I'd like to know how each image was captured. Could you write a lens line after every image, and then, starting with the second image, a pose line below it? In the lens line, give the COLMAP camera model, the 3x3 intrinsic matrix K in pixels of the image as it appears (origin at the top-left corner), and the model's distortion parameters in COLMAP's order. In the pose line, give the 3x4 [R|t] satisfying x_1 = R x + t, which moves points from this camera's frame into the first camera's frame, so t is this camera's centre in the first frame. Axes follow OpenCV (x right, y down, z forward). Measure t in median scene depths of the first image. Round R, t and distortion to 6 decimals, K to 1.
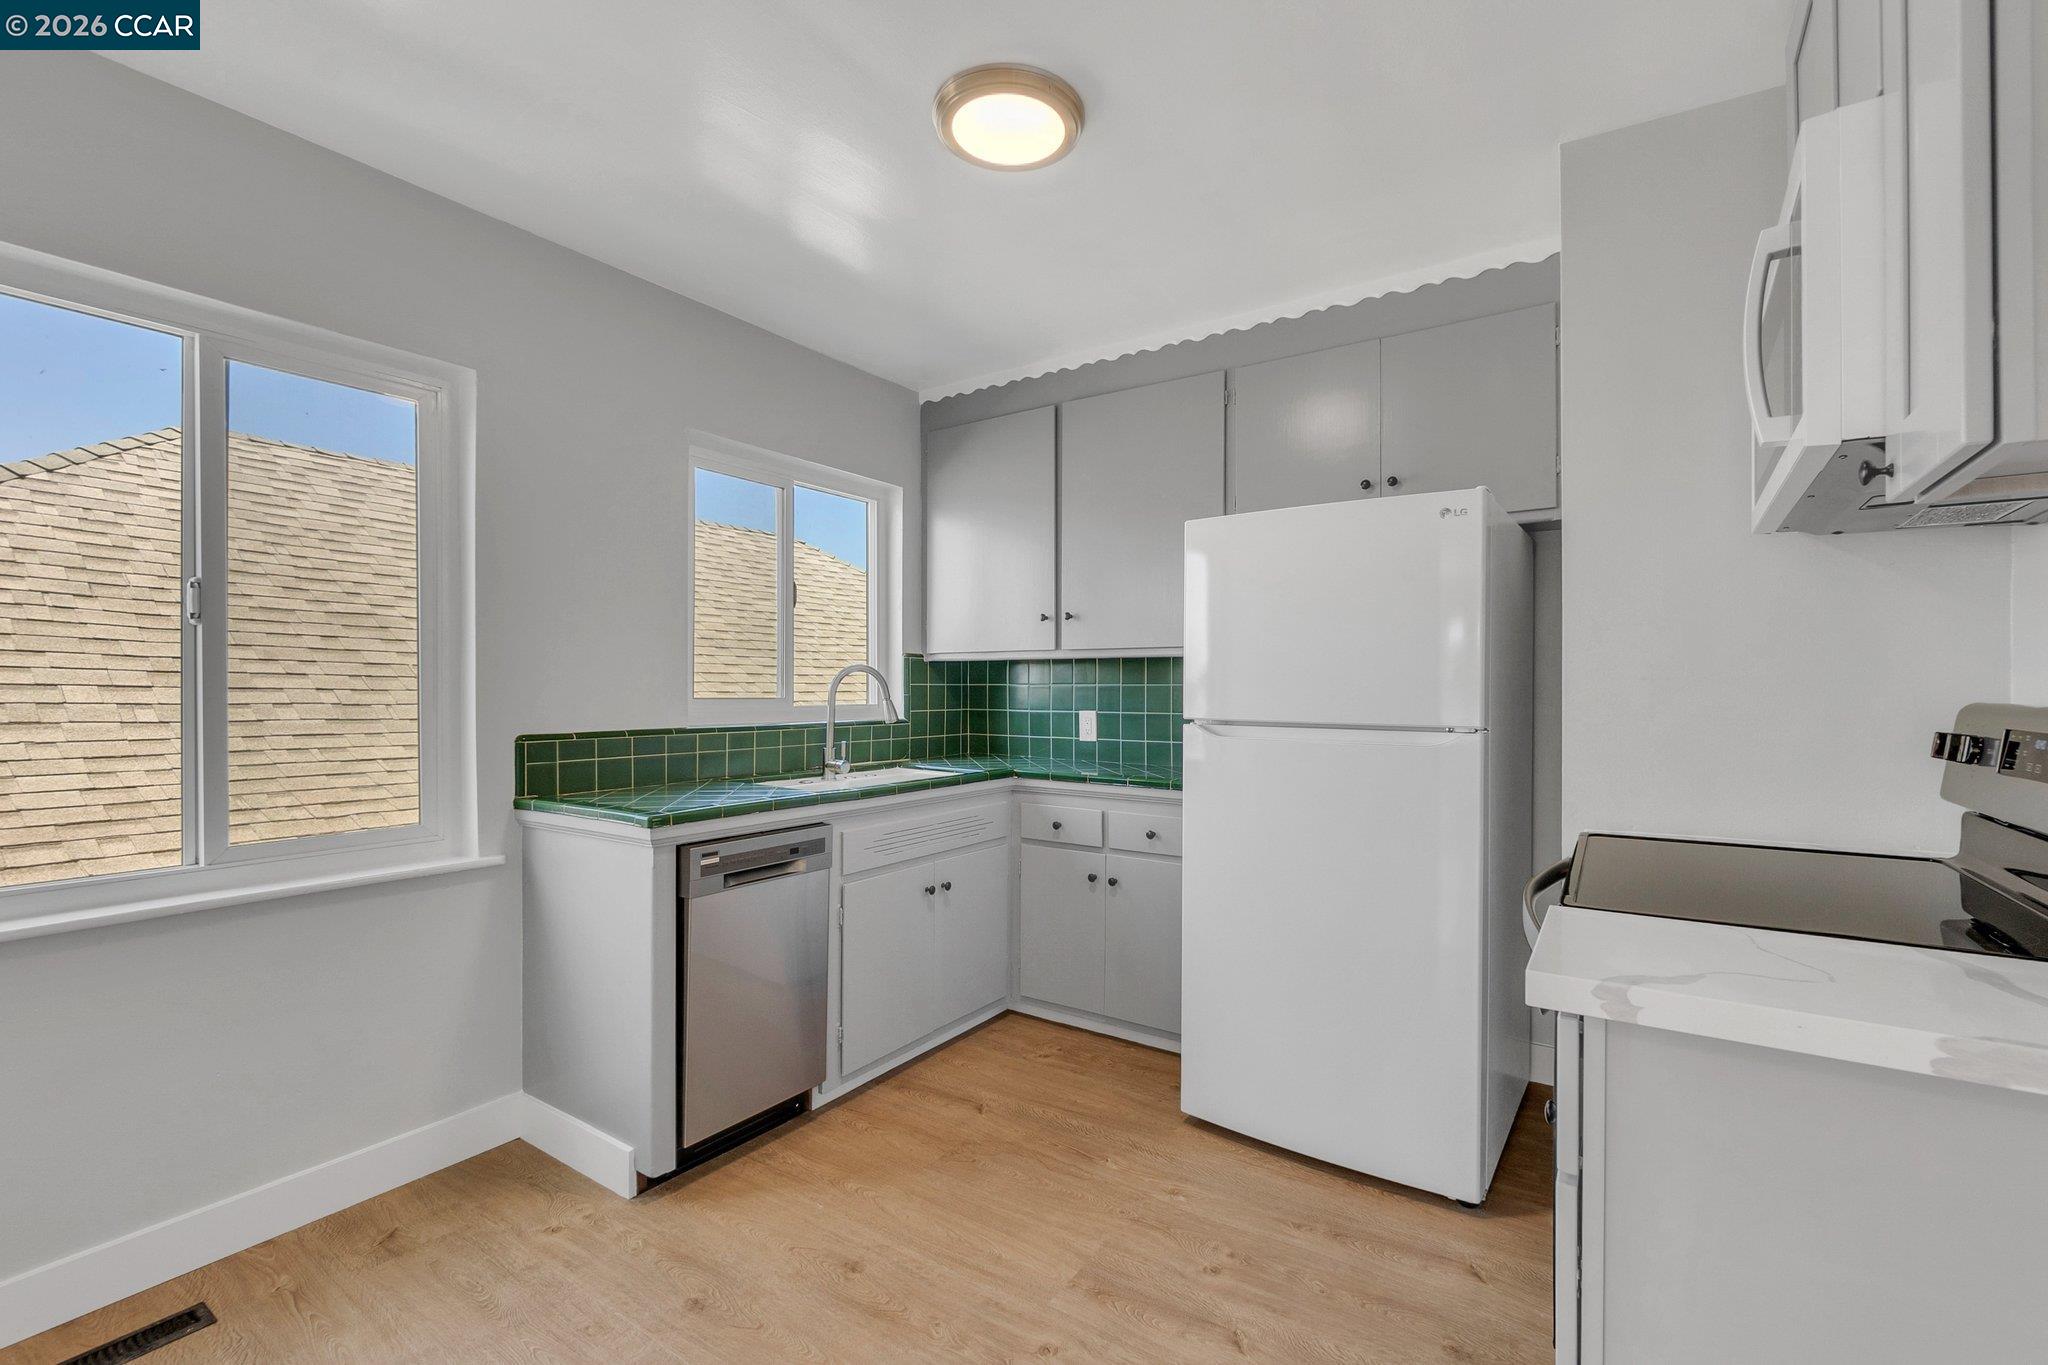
lens RADIAL K [[900.9, 0, 1008.7], [0, 900.9, 679.9], [0, 0, 1]] dist [-0.006091, -0.001390]
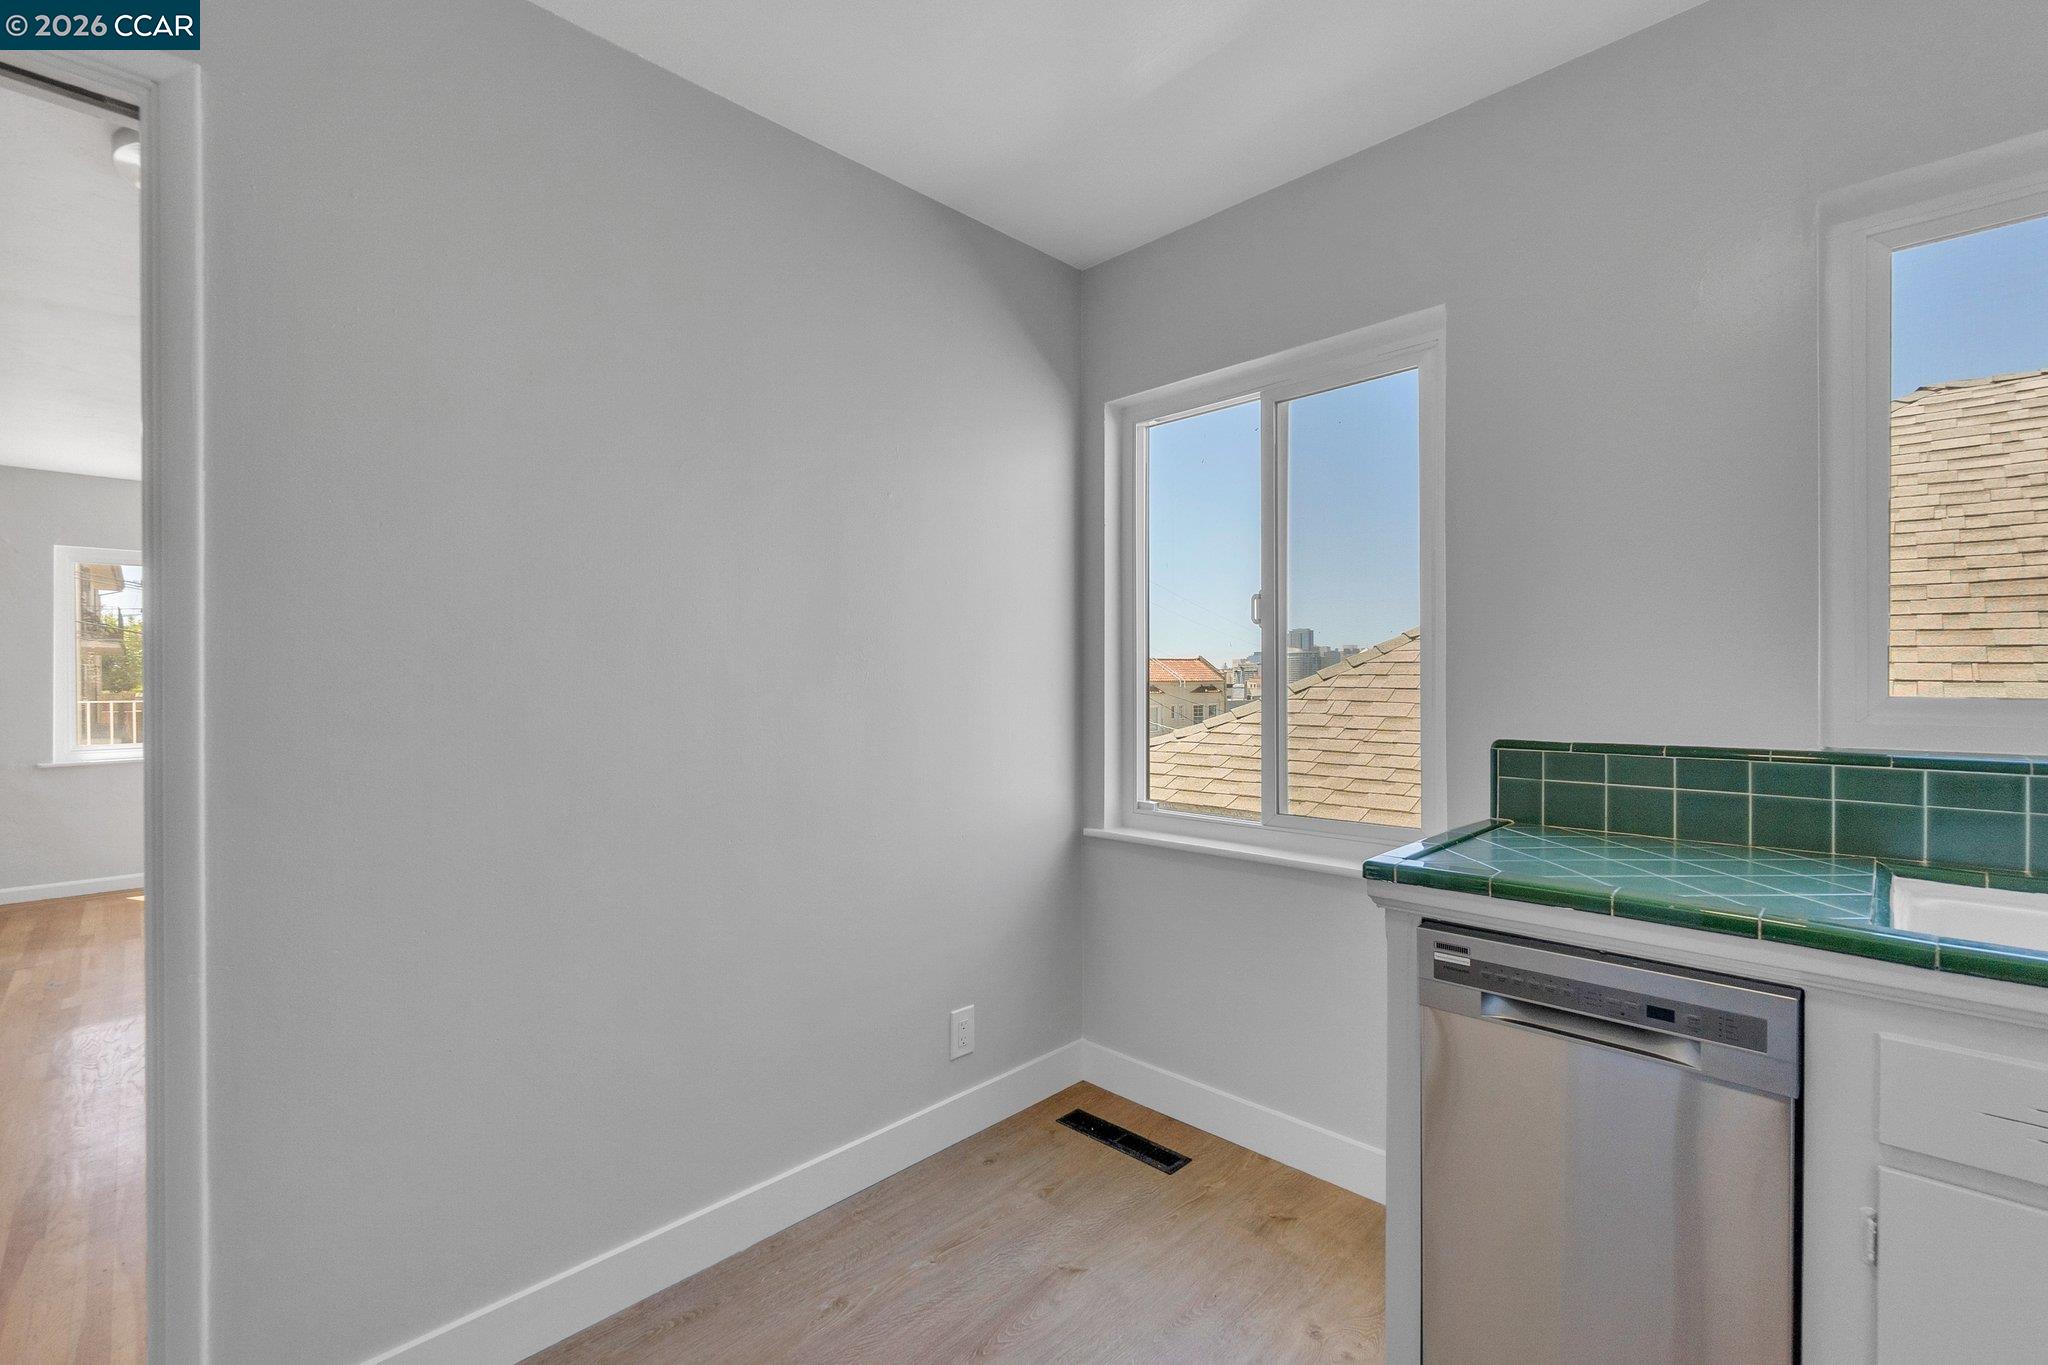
lens RADIAL K [[900.9, 0, 1077.3], [0, 900.9, 684.2], [0, 0, 1]] dist [-0.006091, -0.001390]
pose [[-0.173198, 0.000409, -0.984887, 0.287787], [0.012012, 0.999926, -0.001697, 0.010109], [0.984814, -0.012124, -0.173191, 0.771601]]
